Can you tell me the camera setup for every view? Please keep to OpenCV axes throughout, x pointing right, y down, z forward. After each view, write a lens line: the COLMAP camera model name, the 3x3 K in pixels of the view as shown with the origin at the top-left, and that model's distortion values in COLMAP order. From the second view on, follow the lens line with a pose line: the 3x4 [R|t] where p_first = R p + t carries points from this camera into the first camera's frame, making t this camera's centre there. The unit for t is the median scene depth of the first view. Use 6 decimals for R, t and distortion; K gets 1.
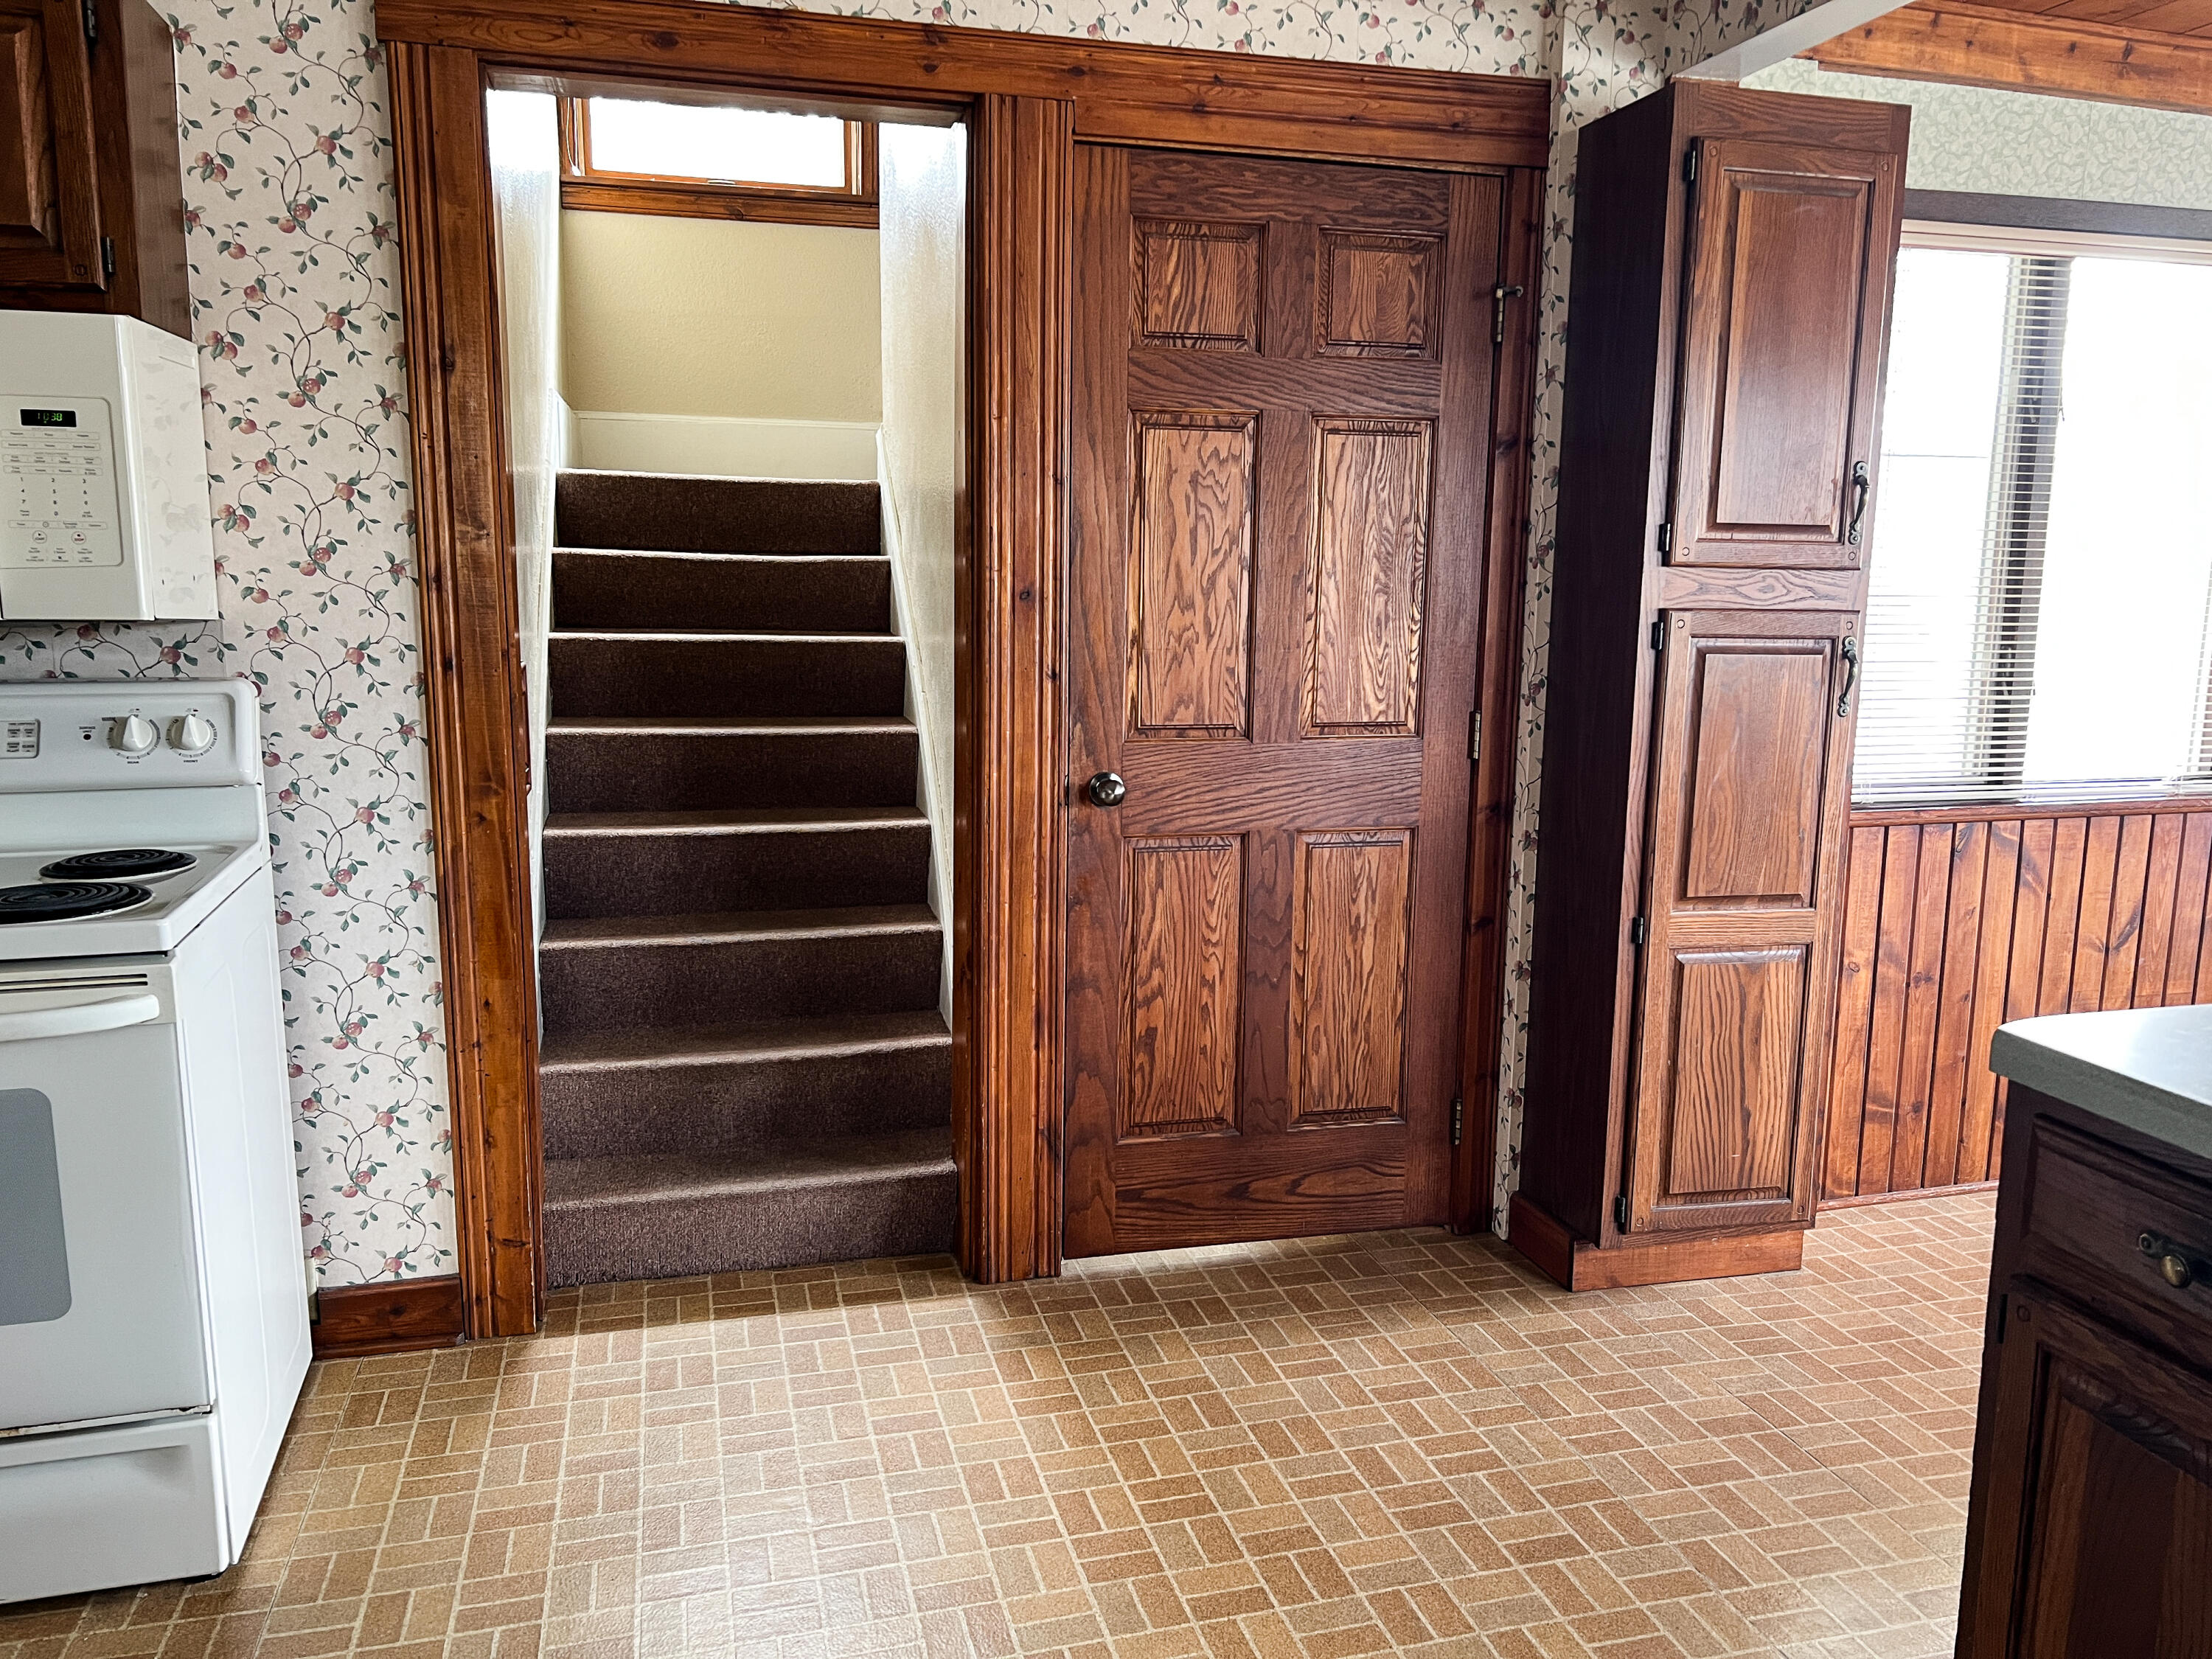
lens RADIAL K [[1665.9, 0, 1106.9], [0, 1665.9, 829.4], [0, 0, 1]] dist [0.071225, -0.080037]
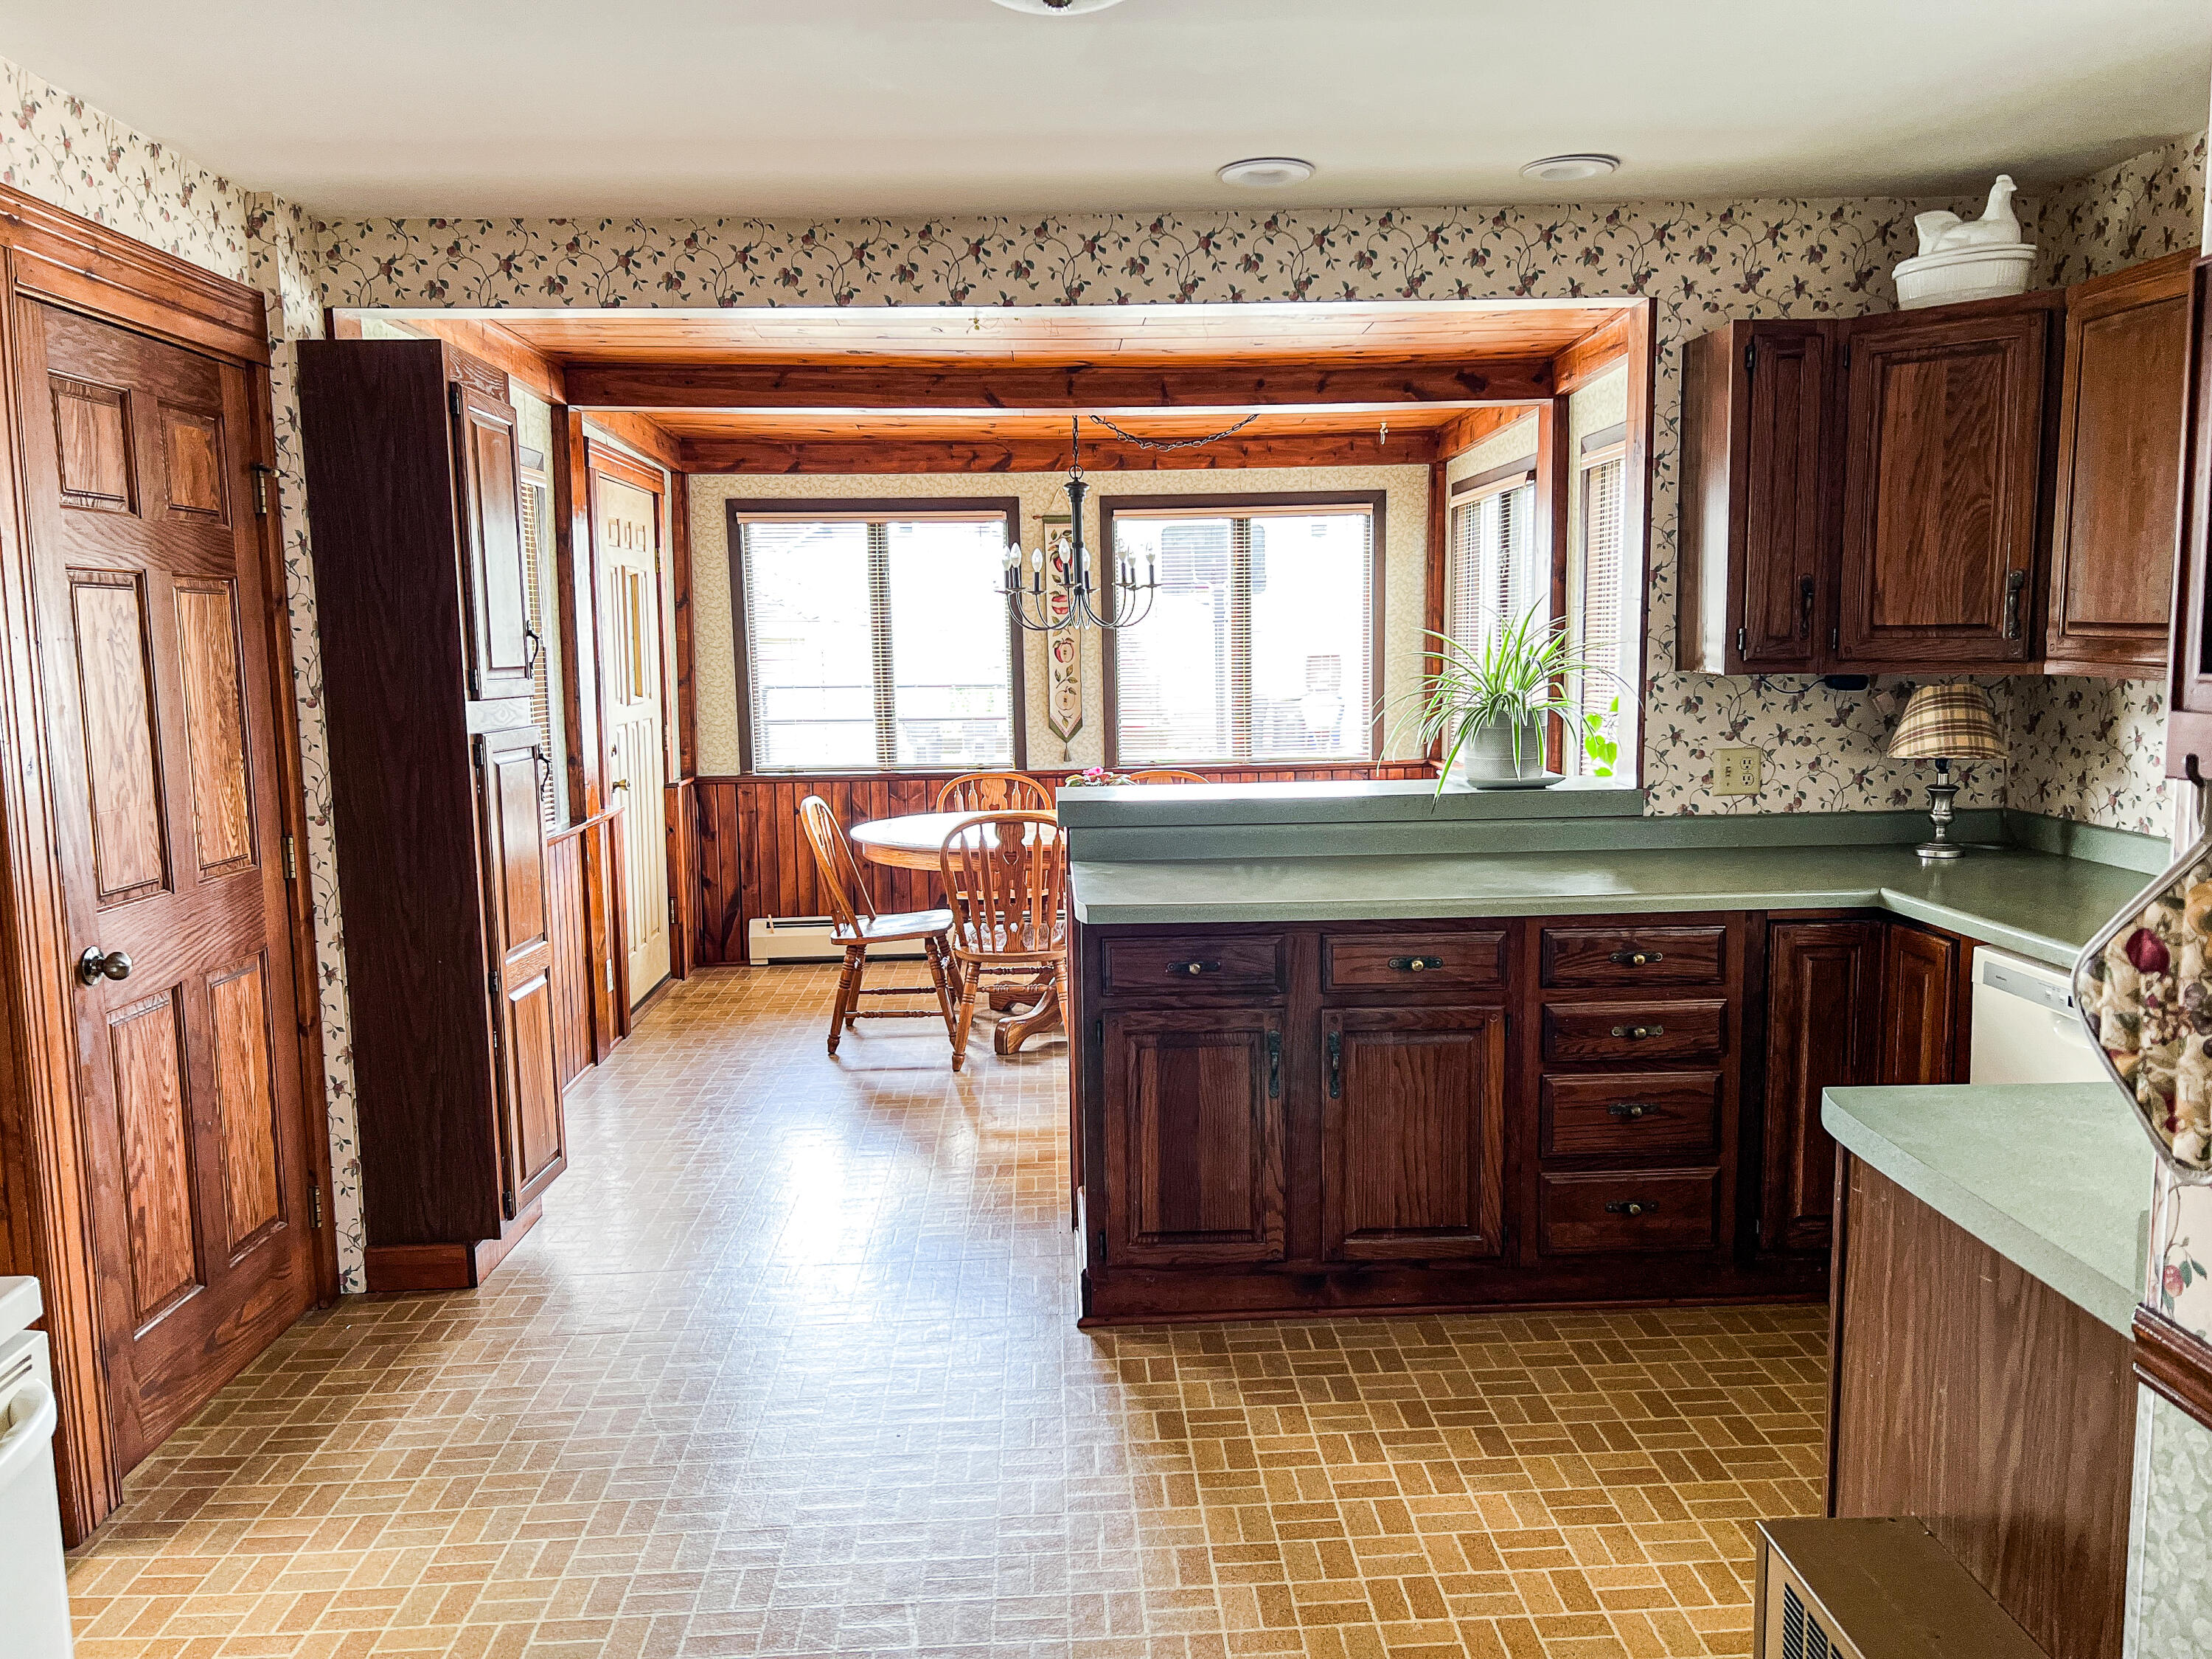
lens RADIAL K [[1665.9, 0, 1100.8], [0, 1665.9, 847.8], [0, 0, 1]] dist [0.071225, -0.080037]
pose [[0.227325, -0.143584, 0.963175, -0.774152], [0.177558, 0.978602, 0.103977, -0.087806], [-0.957495, 0.147383, 0.247955, 0.212794]]
